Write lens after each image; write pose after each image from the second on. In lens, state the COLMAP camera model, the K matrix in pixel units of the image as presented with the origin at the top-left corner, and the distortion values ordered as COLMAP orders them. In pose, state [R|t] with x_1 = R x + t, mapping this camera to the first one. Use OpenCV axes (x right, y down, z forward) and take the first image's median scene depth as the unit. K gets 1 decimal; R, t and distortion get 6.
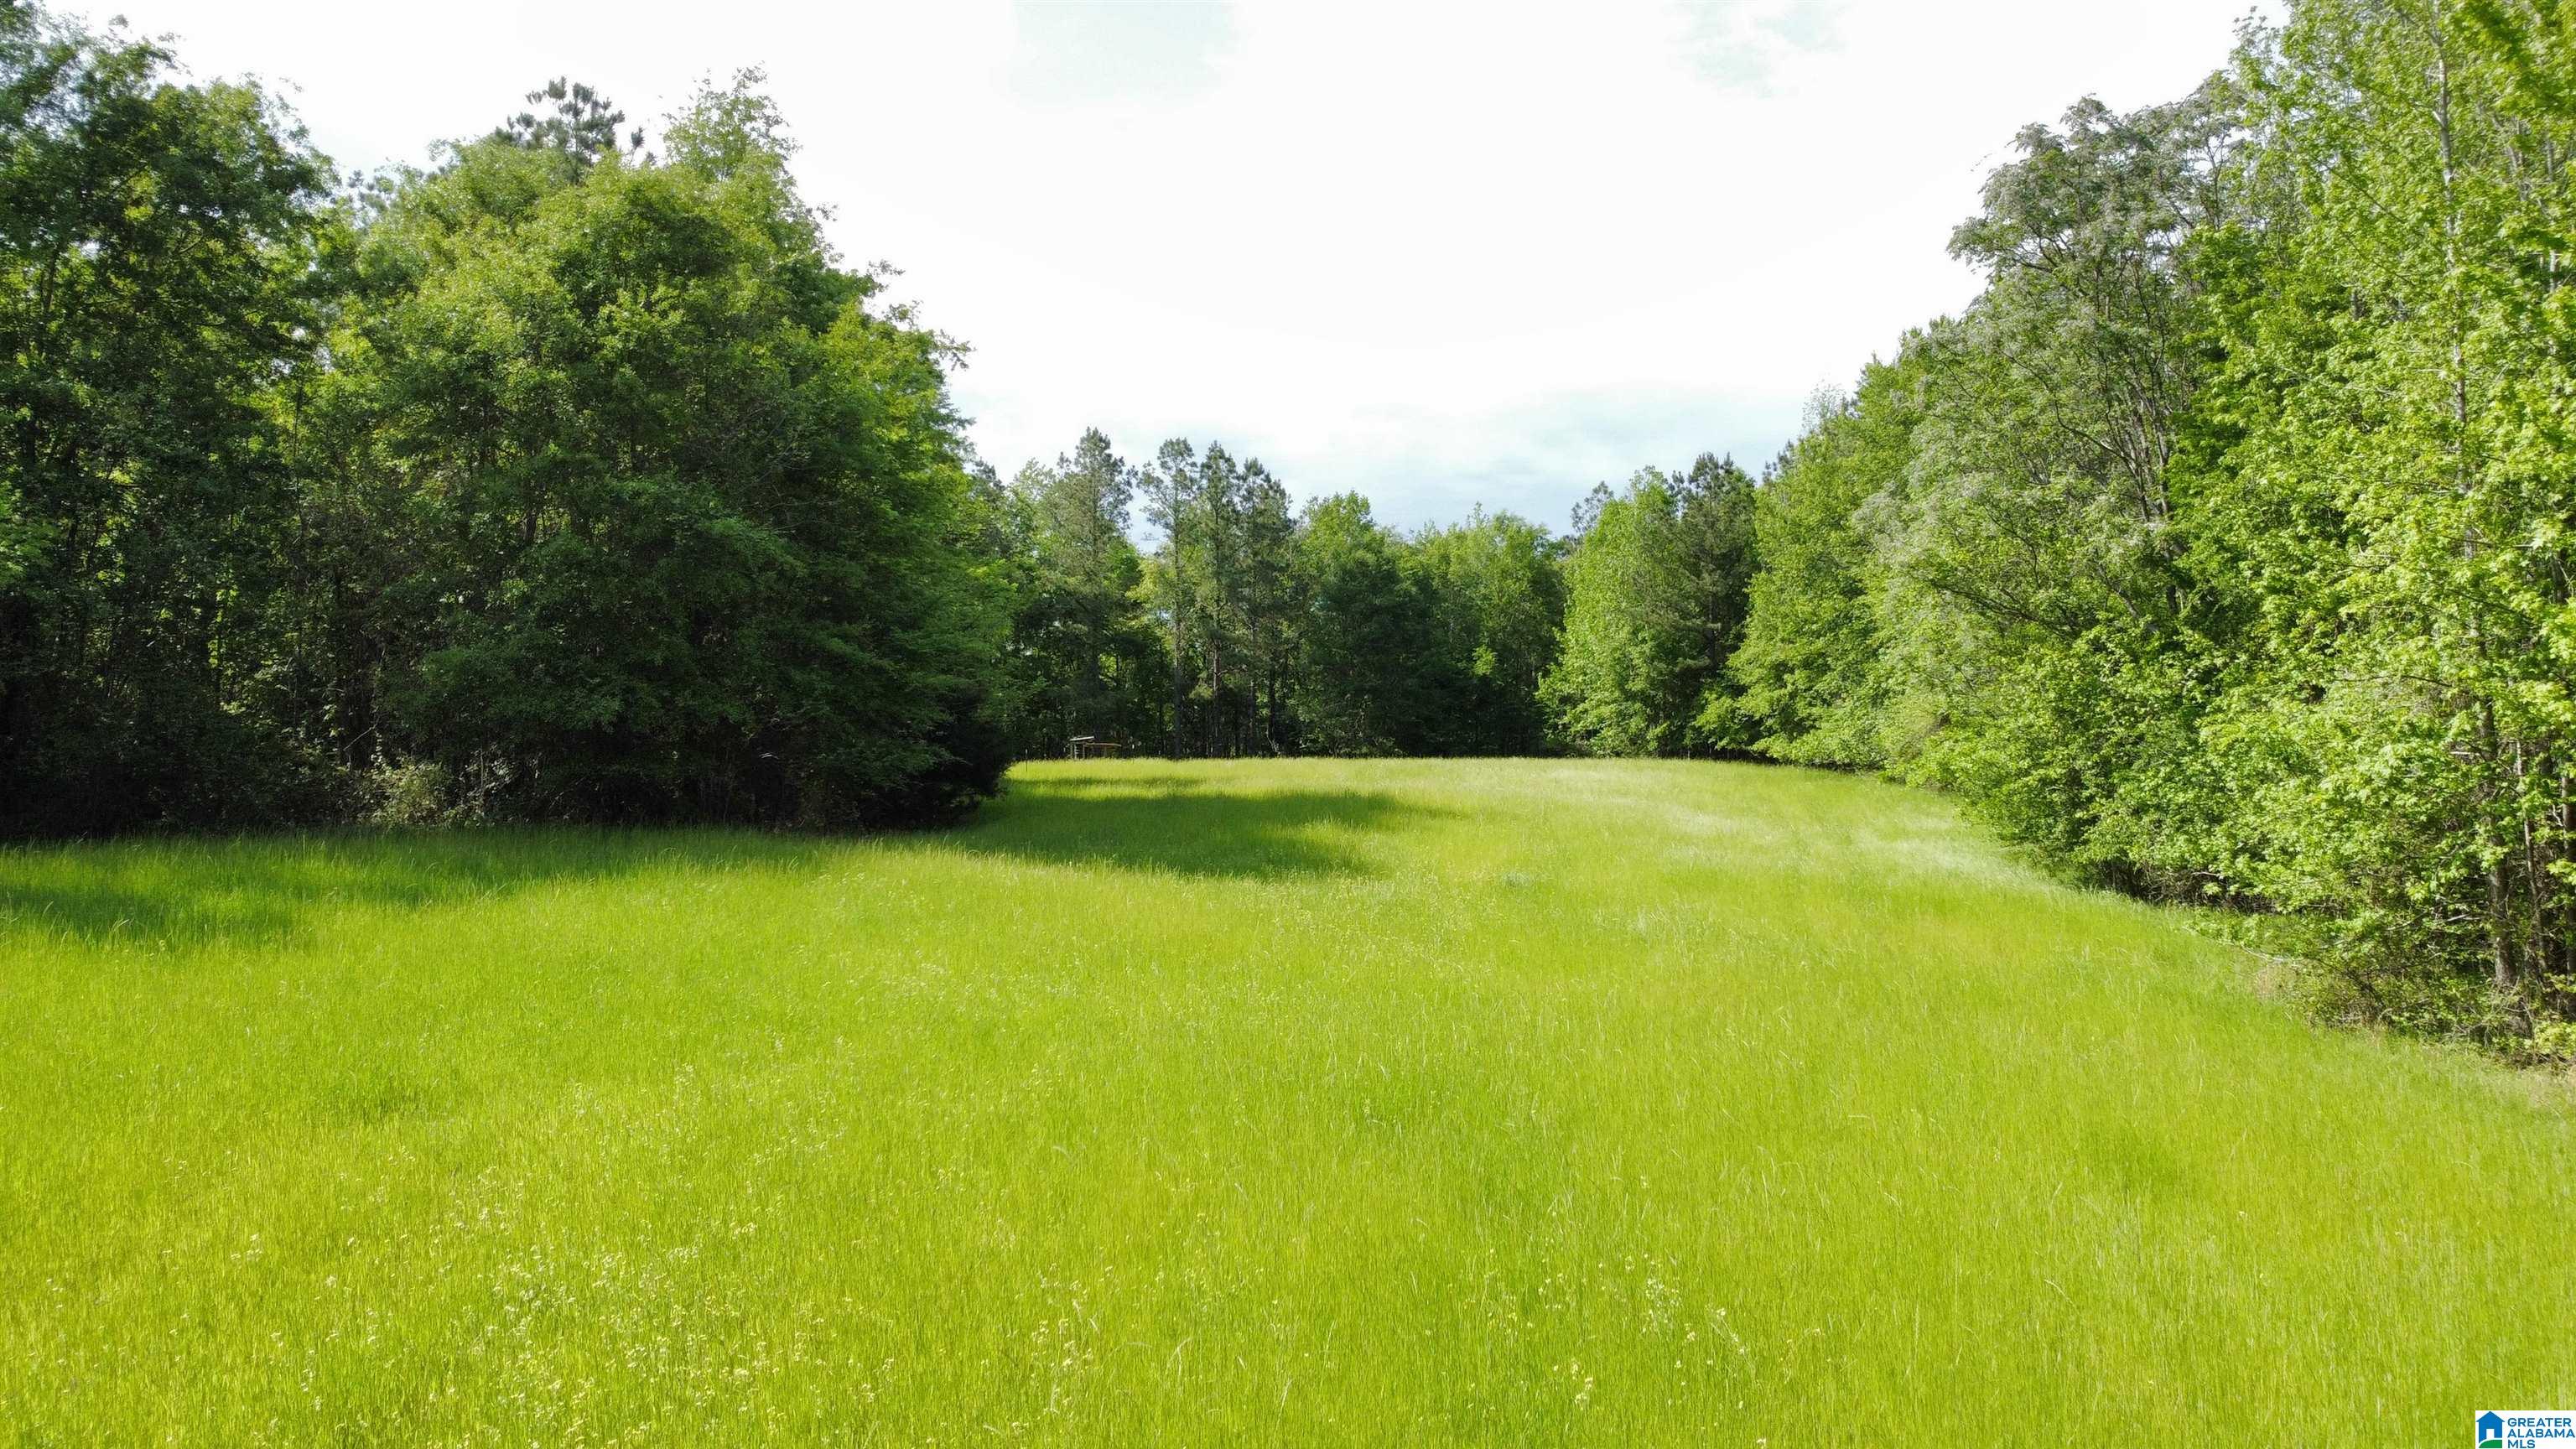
lens RADIAL K [[1949.8, 0, 1294.3], [0, 1949.8, 743.7], [0, 0, 1]] dist [0.012944, -0.026425]
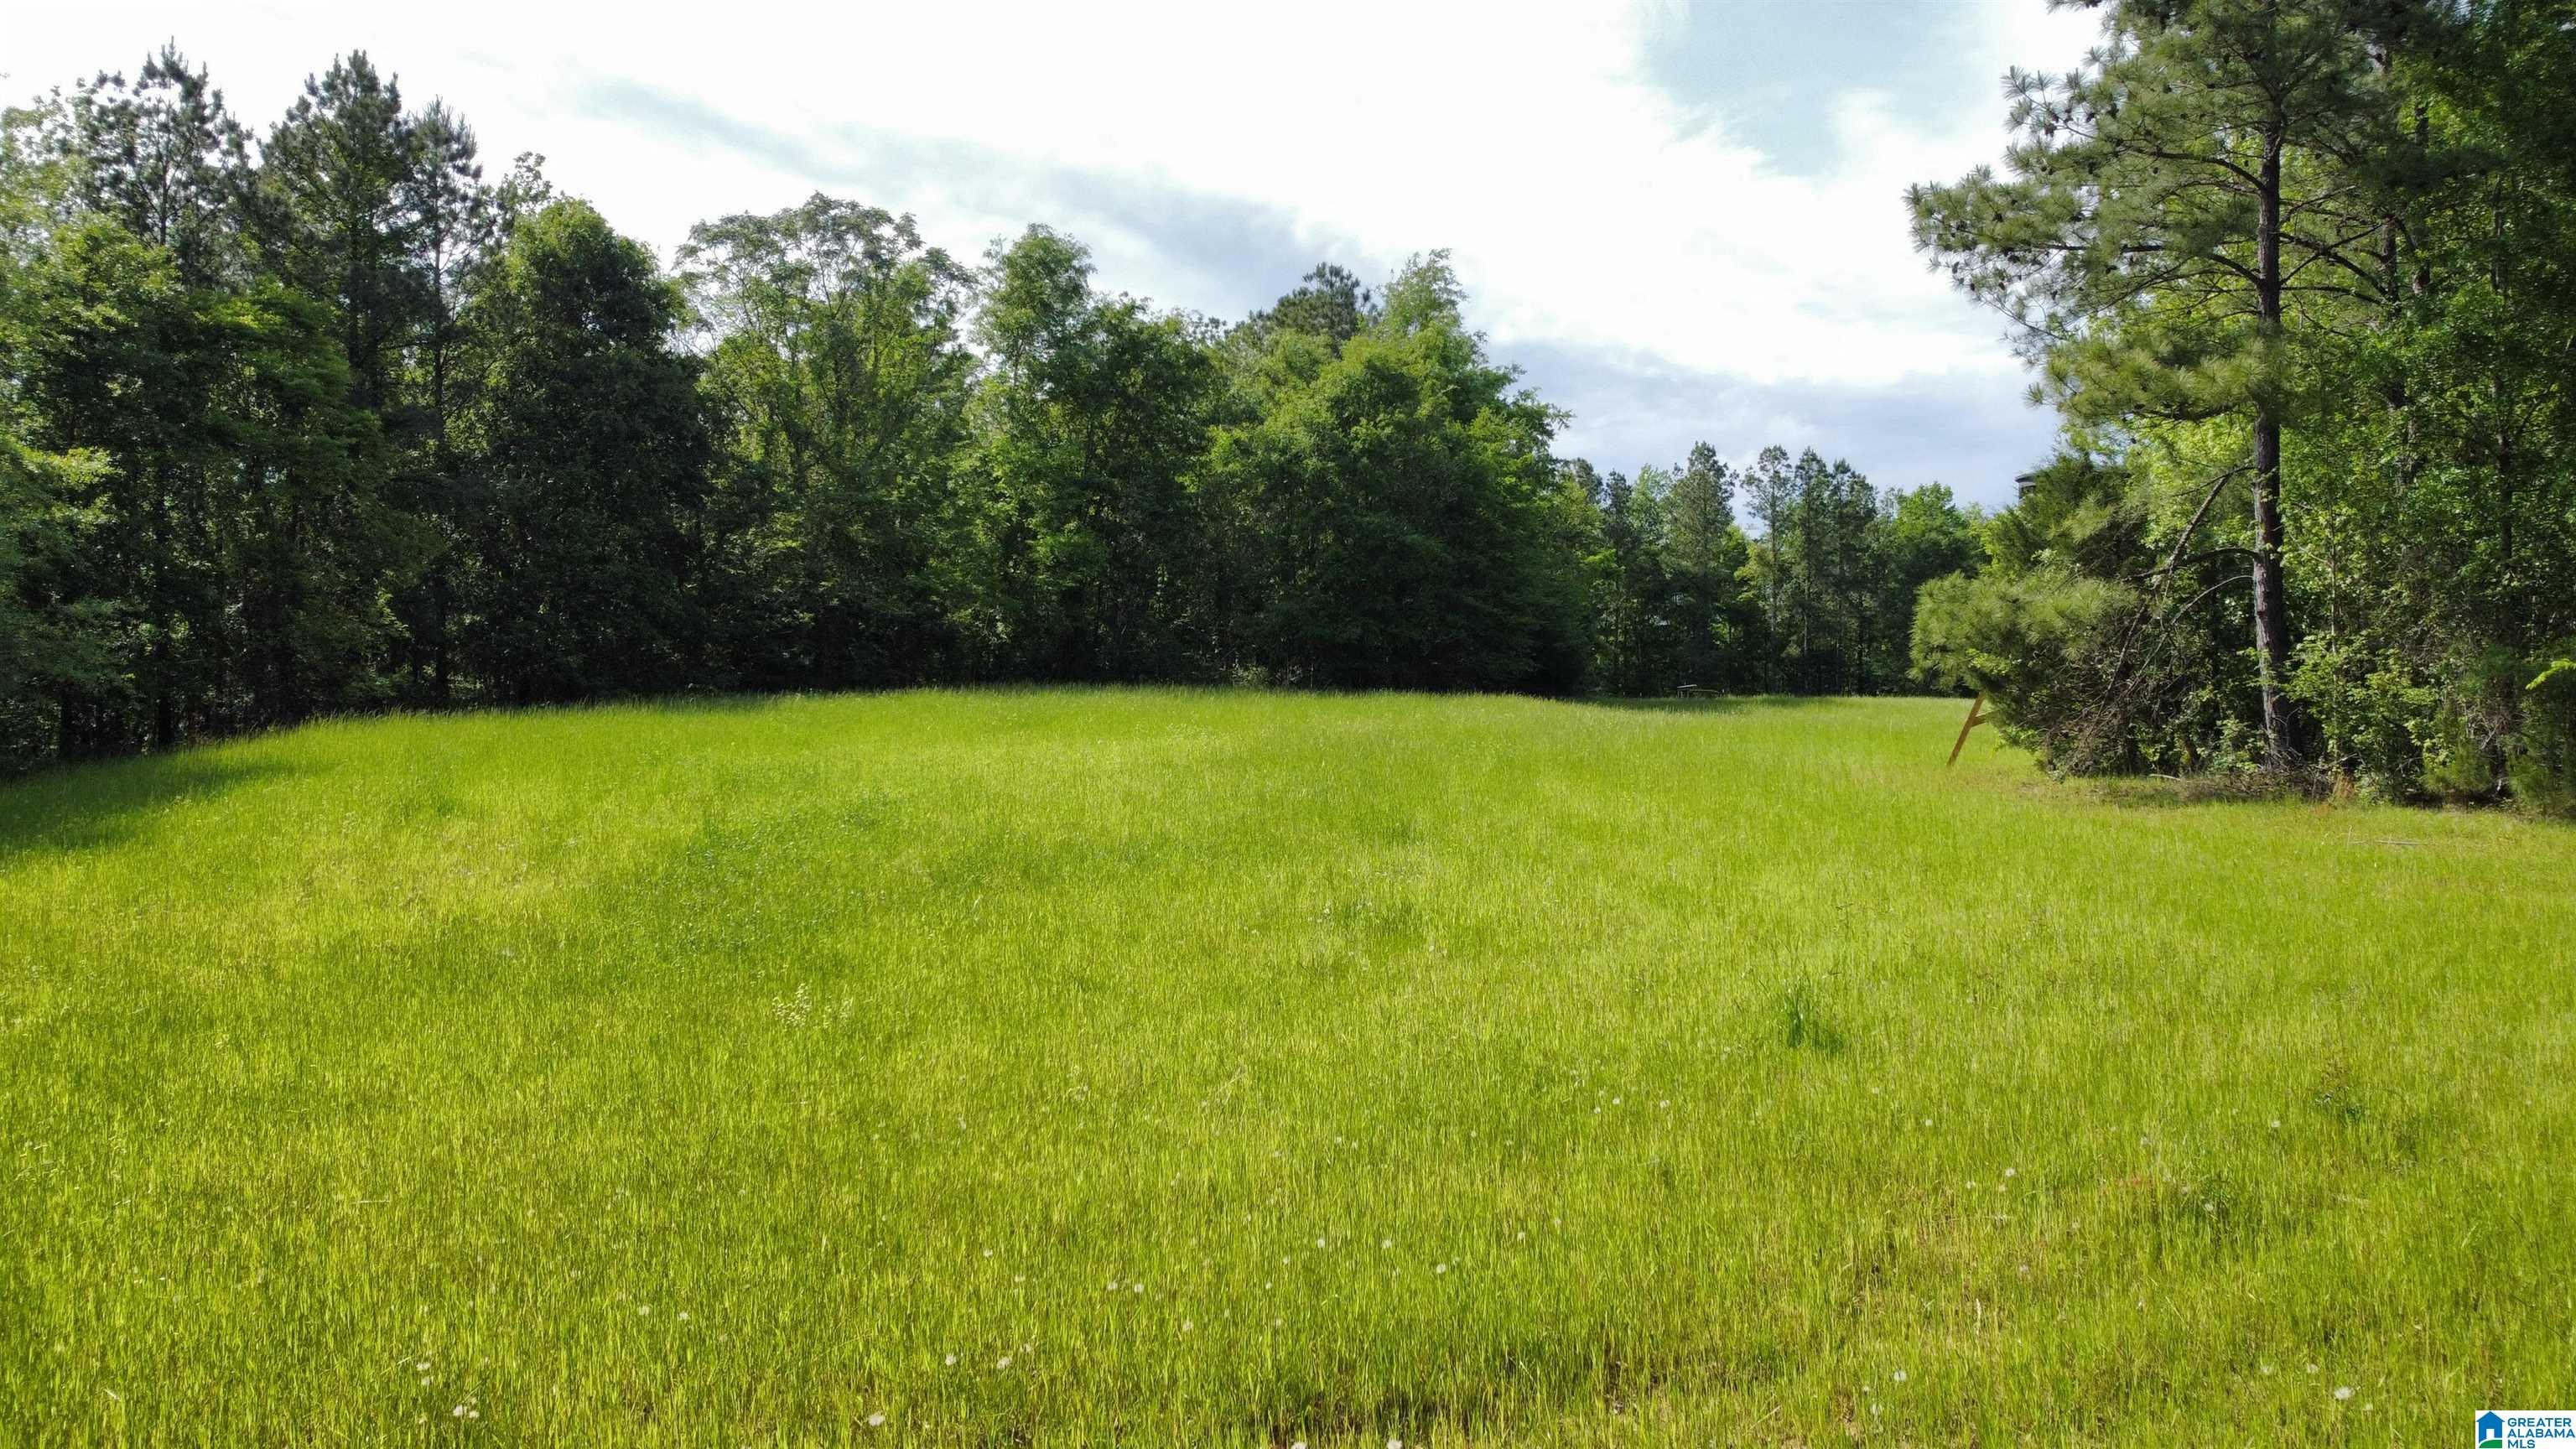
lens RADIAL K [[1949.8, 0, 1281.6], [0, 1949.8, 718.9], [0, 0, 1]] dist [0.012944, -0.026425]
pose [[0.936136, 0.007604, -0.351556, 0.088302], [-0.009373, 0.999951, -0.003329, 0.024554], [0.351513, 0.006412, 0.936161, -0.281271]]
